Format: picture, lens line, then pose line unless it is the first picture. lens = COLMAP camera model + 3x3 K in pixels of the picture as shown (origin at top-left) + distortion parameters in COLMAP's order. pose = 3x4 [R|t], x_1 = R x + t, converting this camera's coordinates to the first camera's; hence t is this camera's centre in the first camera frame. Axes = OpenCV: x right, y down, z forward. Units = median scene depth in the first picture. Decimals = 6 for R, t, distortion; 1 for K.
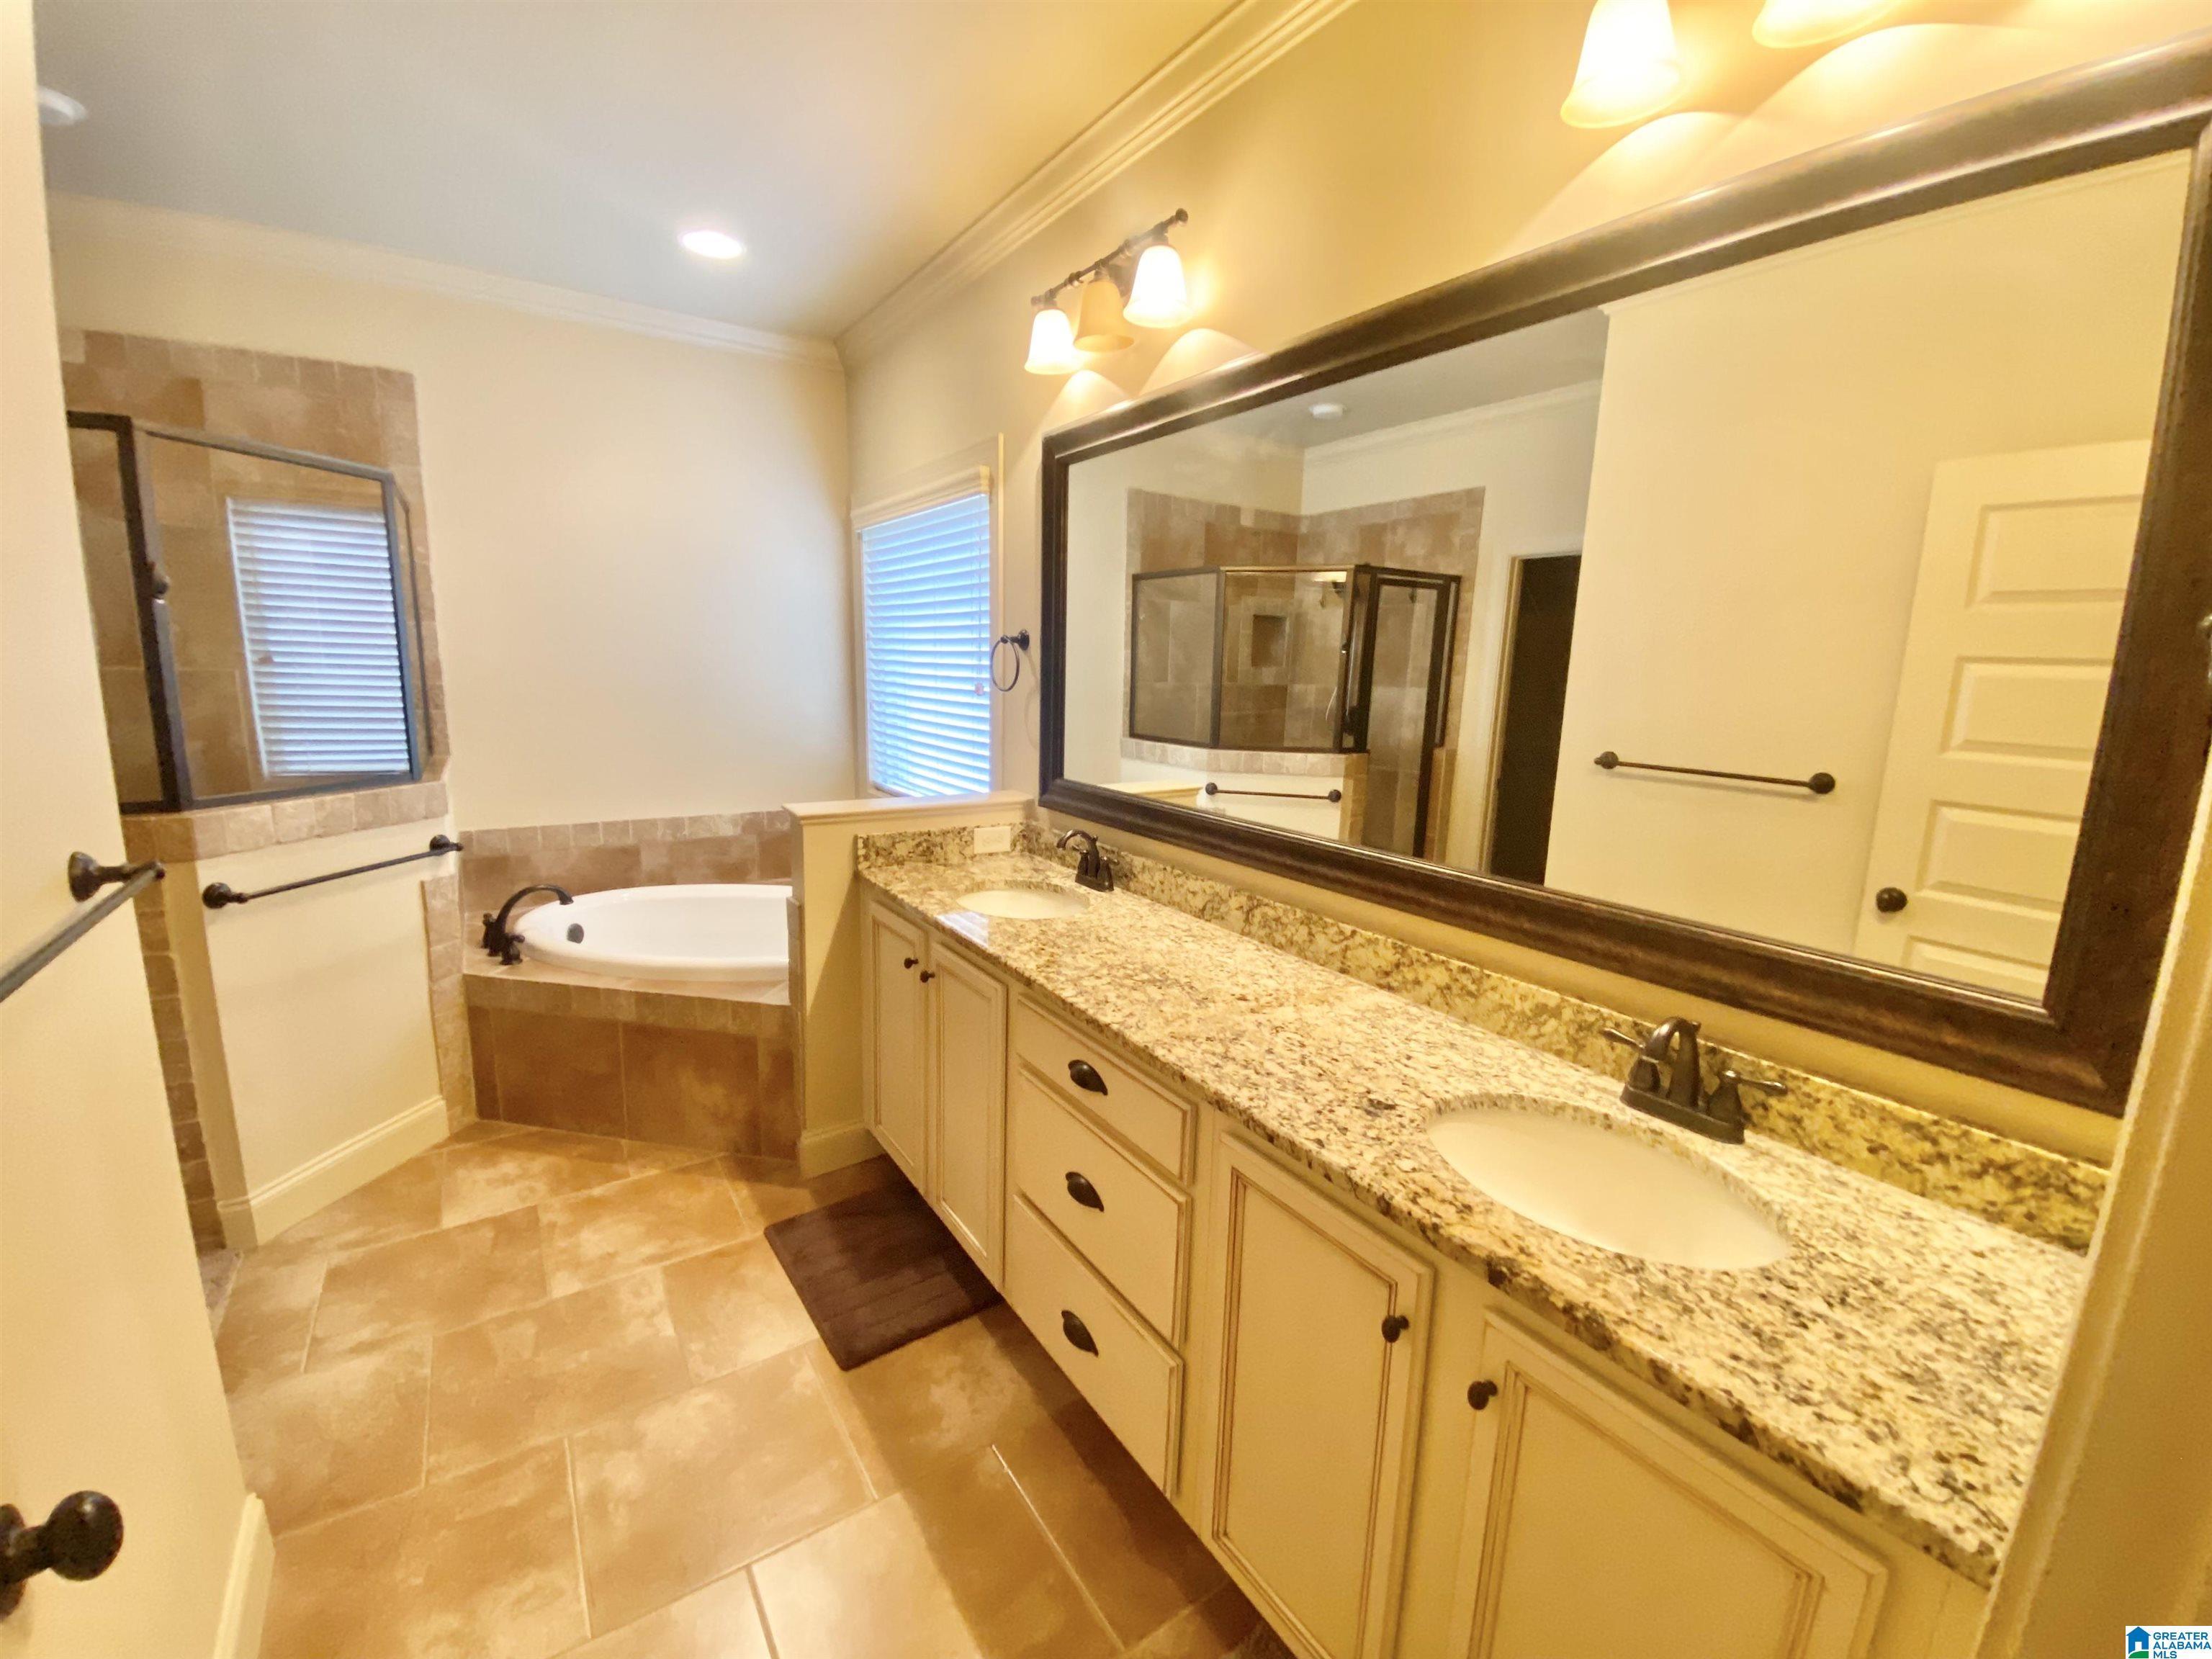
lens RADIAL K [[897.6, 0, 1100.3], [0, 897.6, 826.3], [0, 0, 1]] dist [0.030816, -0.028611]
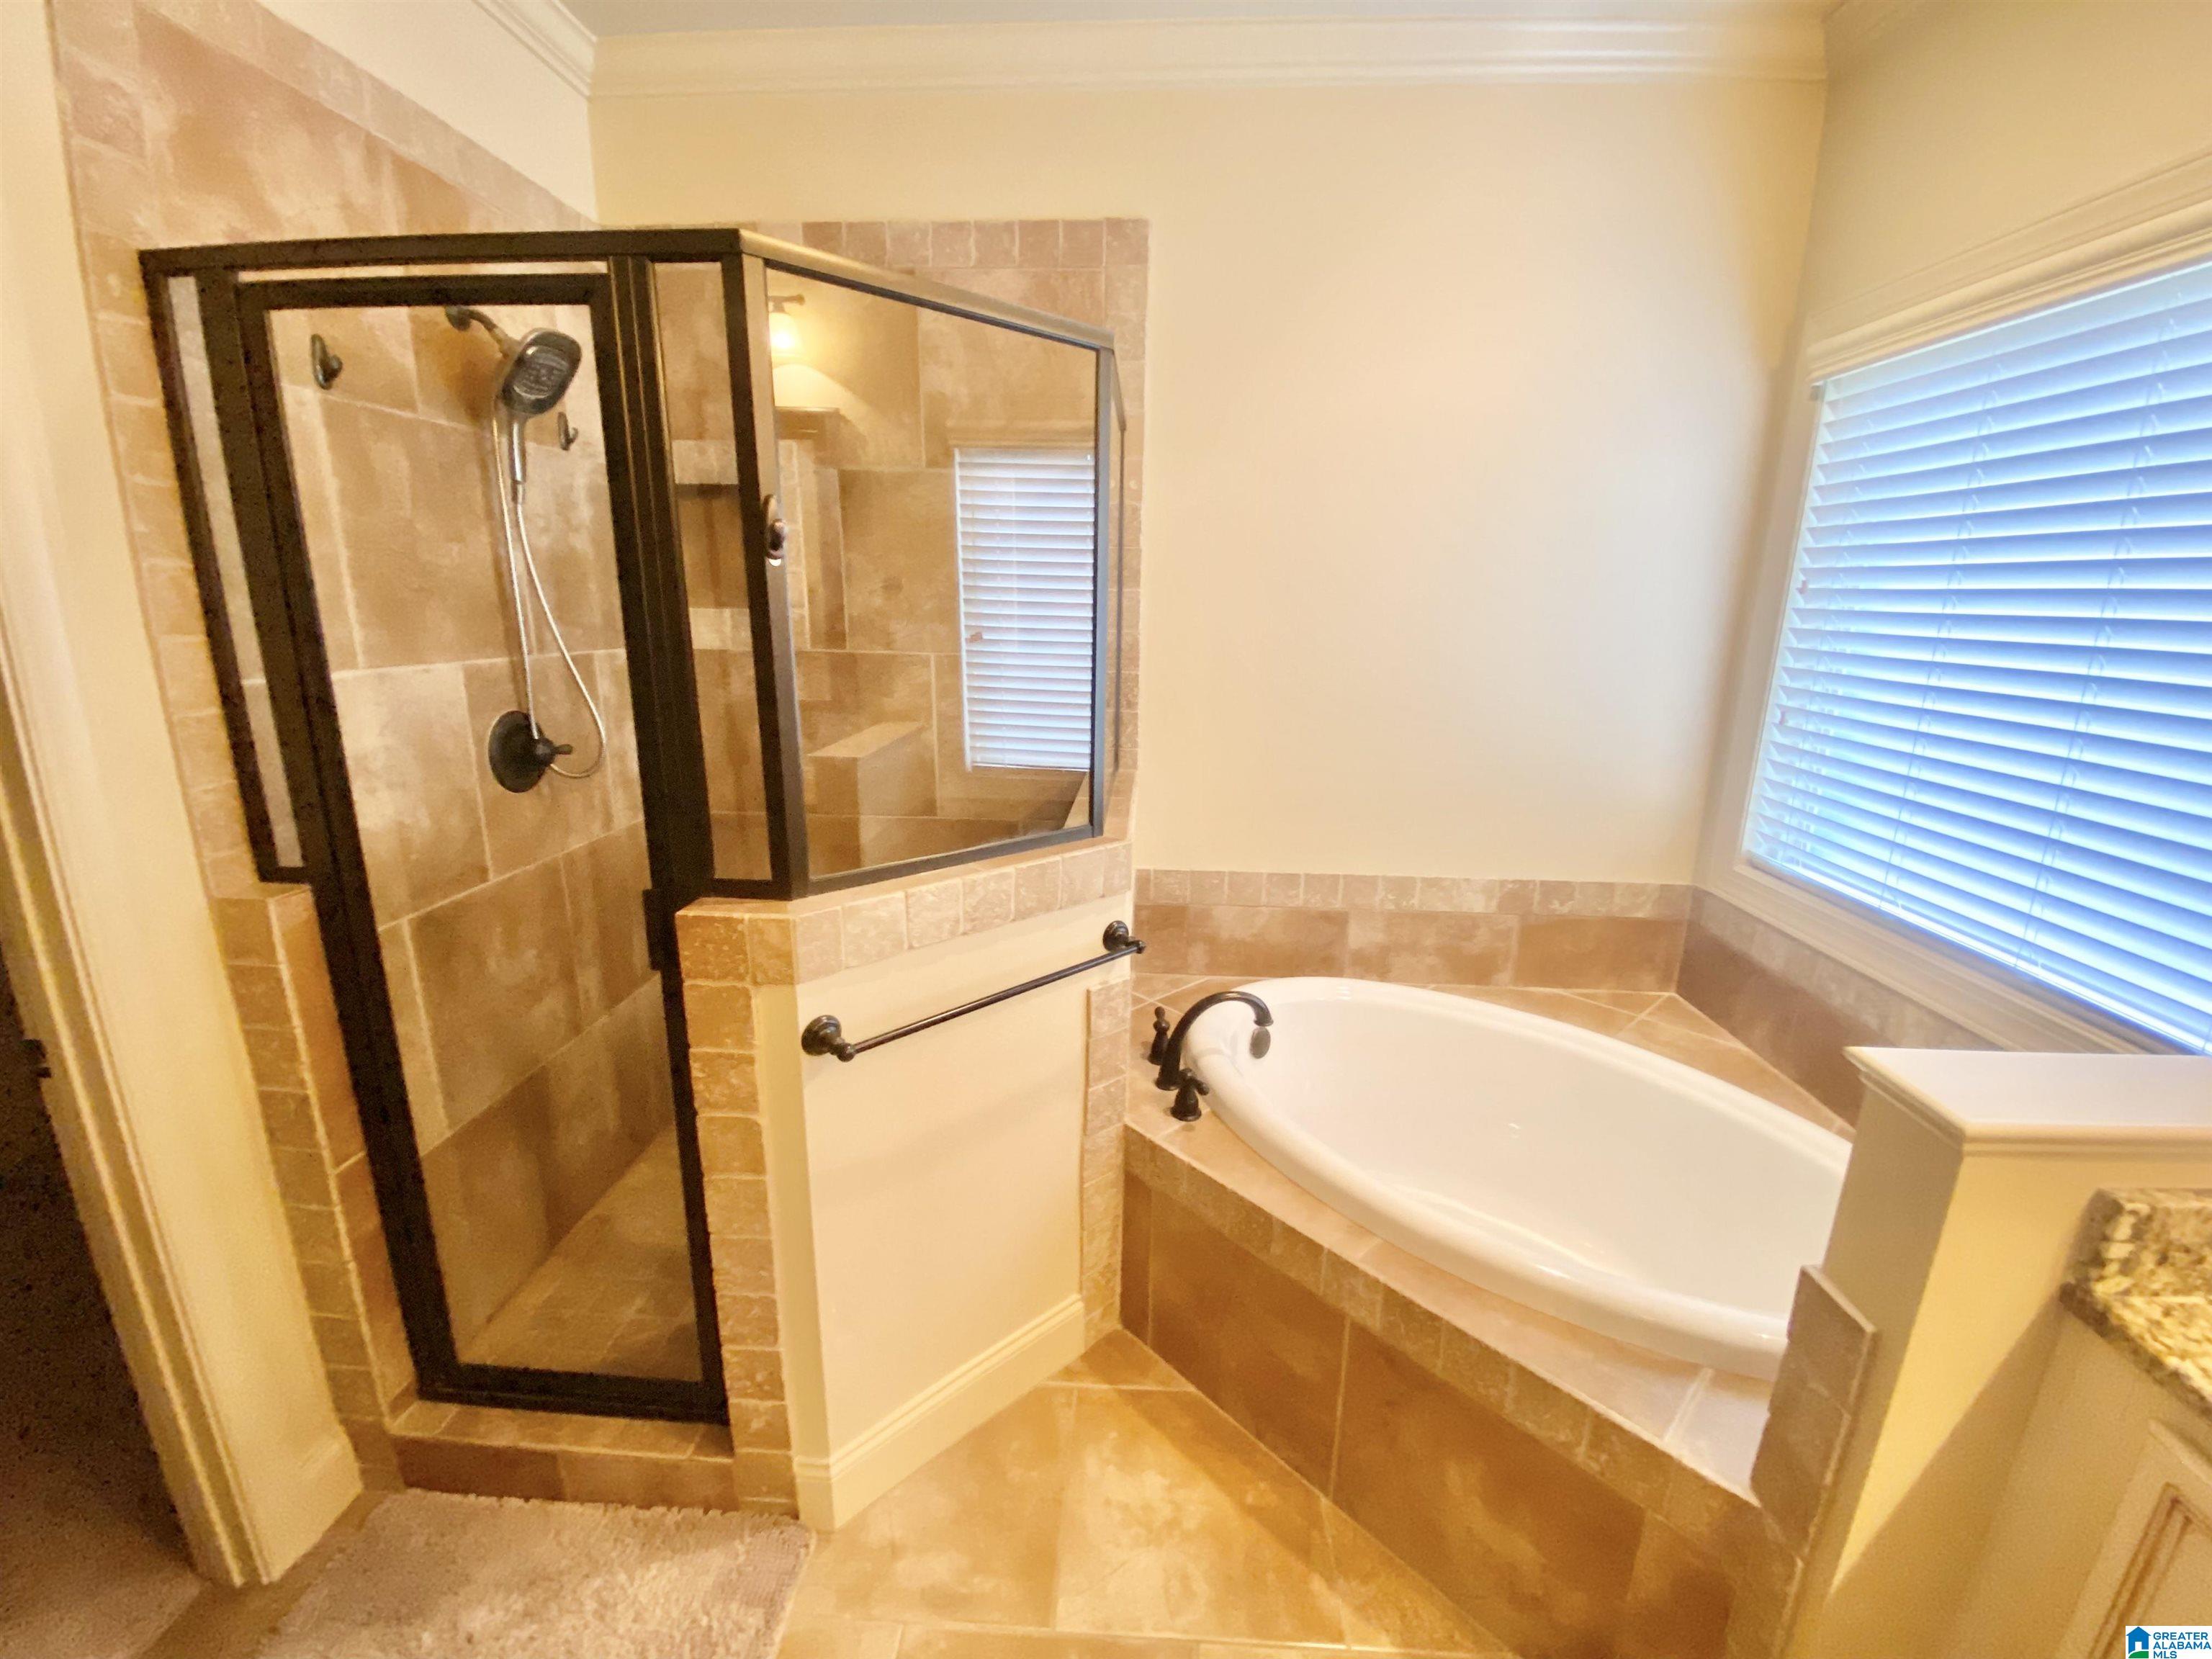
lens RADIAL K [[897.6, 0, 1100.3], [0, 897.6, 826.3], [0, 0, 1]] dist [0.030816, -0.028611]
pose [[0.797384, 0.128802, -0.589567, -0.364110], [-0.098544, 0.991635, 0.083362, -0.108235], [0.595372, -0.008374, 0.803406, 0.470483]]
